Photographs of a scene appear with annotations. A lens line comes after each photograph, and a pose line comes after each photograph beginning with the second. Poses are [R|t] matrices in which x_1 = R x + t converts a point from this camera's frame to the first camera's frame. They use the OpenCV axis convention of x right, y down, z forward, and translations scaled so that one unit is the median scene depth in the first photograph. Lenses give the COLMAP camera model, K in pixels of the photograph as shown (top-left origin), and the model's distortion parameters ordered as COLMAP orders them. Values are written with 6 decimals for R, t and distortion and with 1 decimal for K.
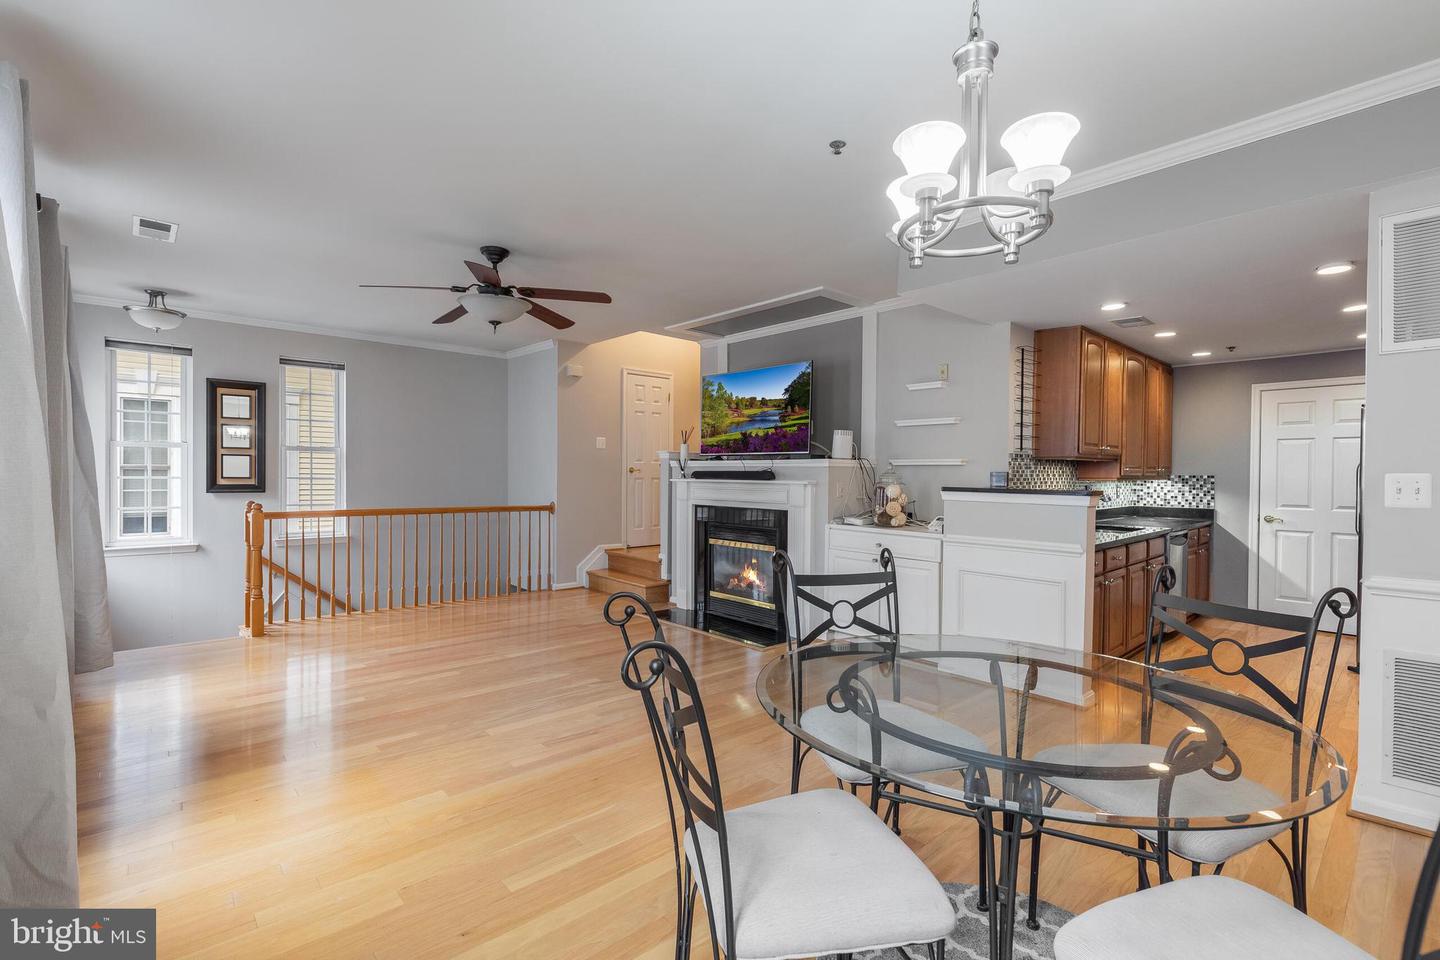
lens RADIAL K [[649.4, 0, 720.3], [0, 649.4, 481.1], [0, 0, 1]] dist [0.008186, -0.001253]
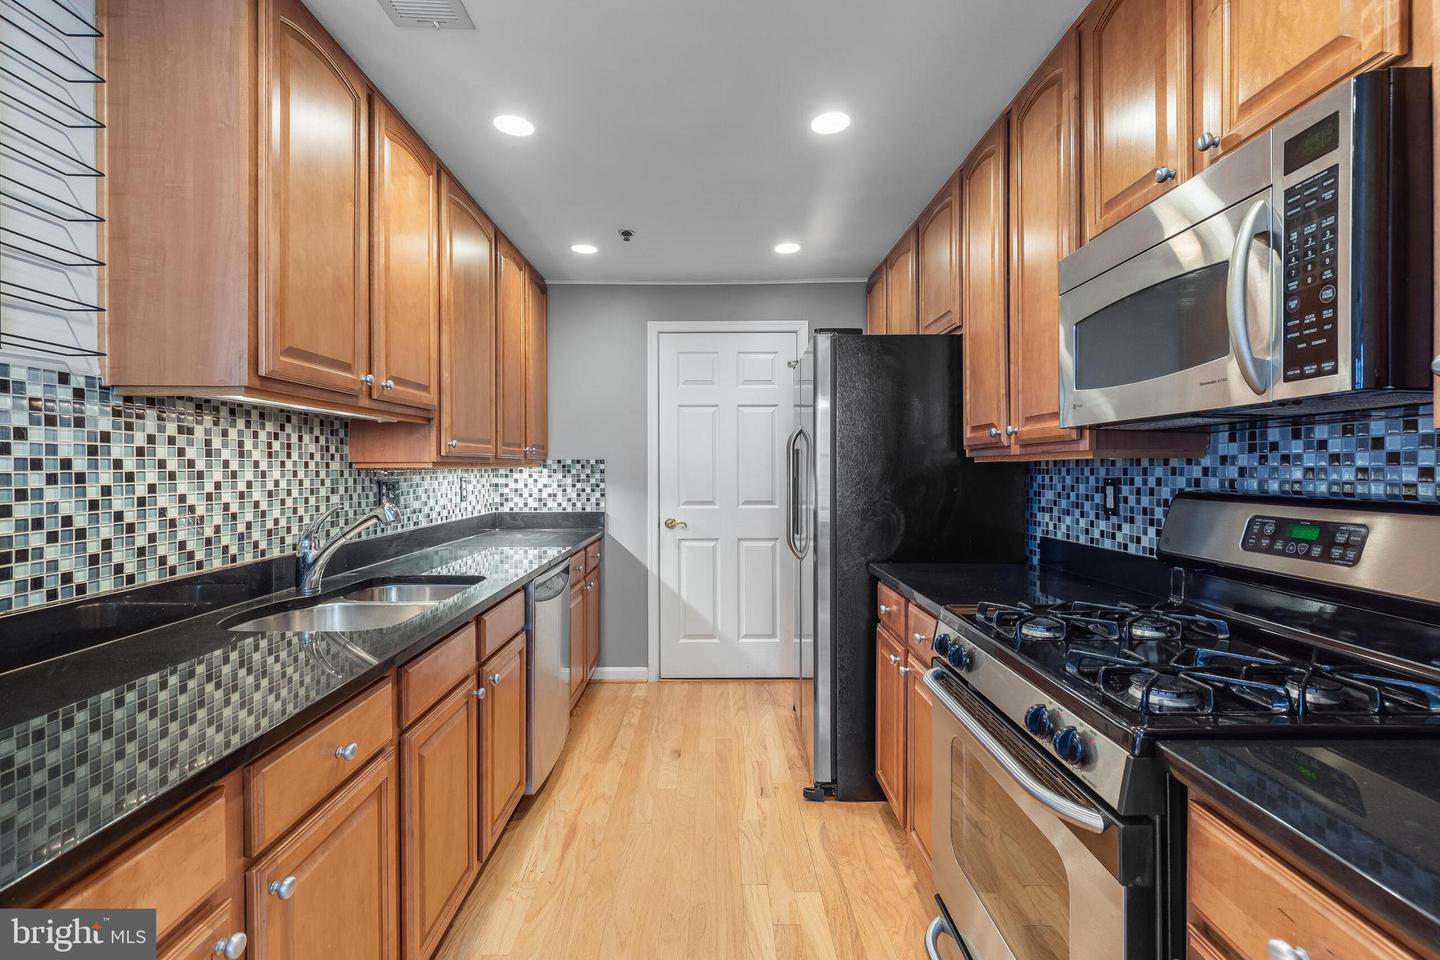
lens RADIAL K [[649.4, 0, 720.4], [0, 649.4, 474.8], [0, 0, 1]] dist [0.008186, -0.001253]
pose [[0.667889, -0.016403, 0.744080, 0.367137], [0.016249, 0.999840, 0.007456, 0.003491], [-0.744083, 0.007111, 0.668049, 0.500335]]
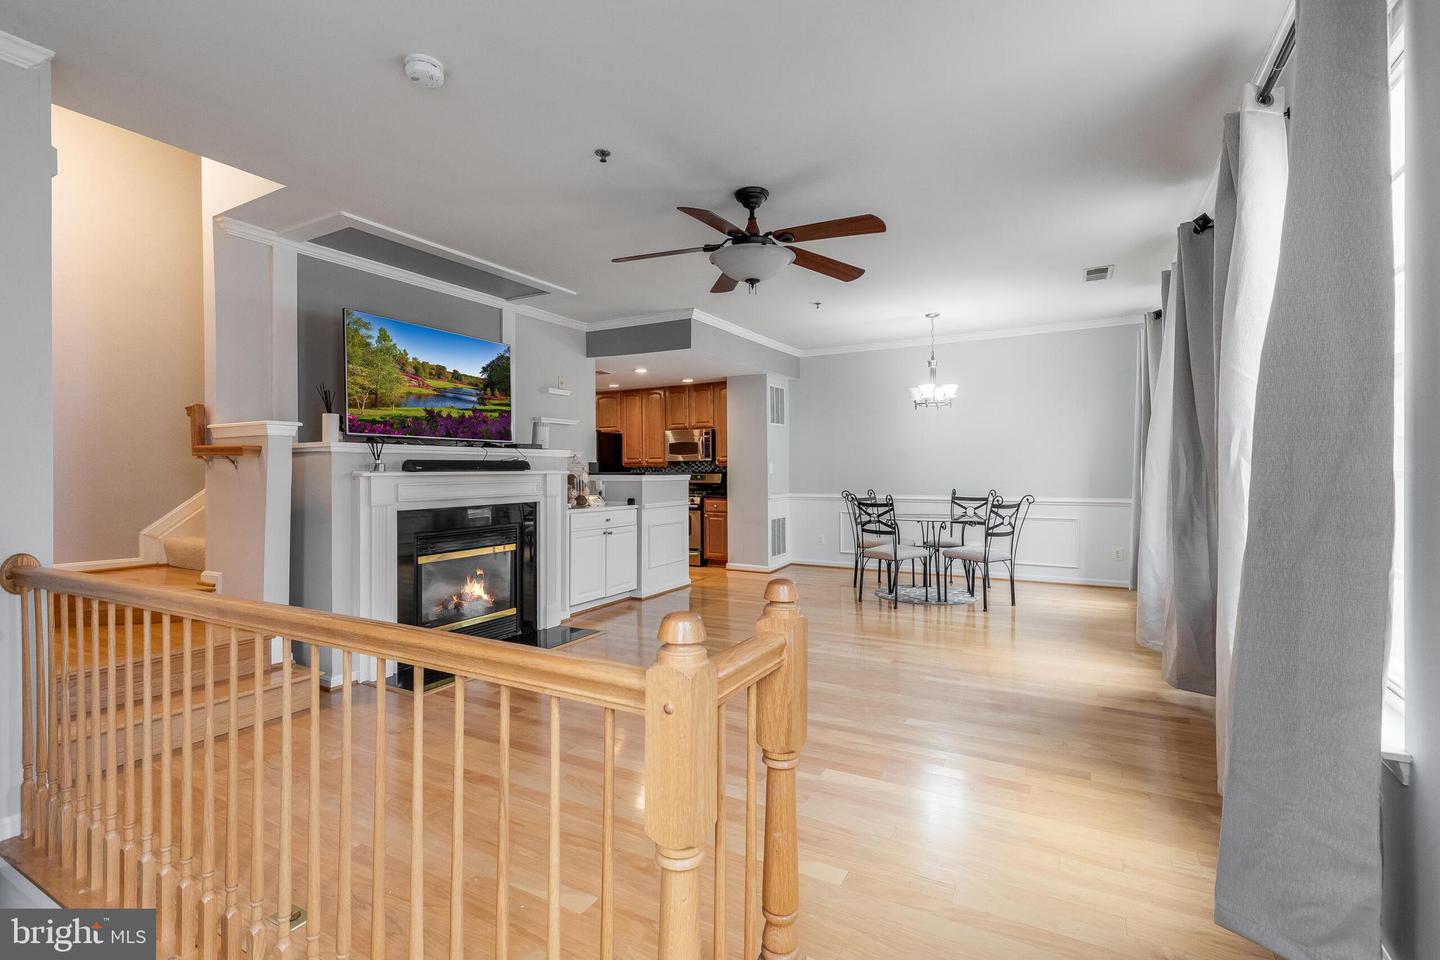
lens RADIAL K [[649.4, 0, 719.4], [0, 649.4, 478.2], [0, 0, 1]] dist [0.008186, -0.001253]
pose [[-0.328642, -0.024923, 0.944126, -0.810602], [0.008061, 0.999541, 0.029192, -0.015074], [-0.944420, 0.017204, -0.328290, 0.958891]]
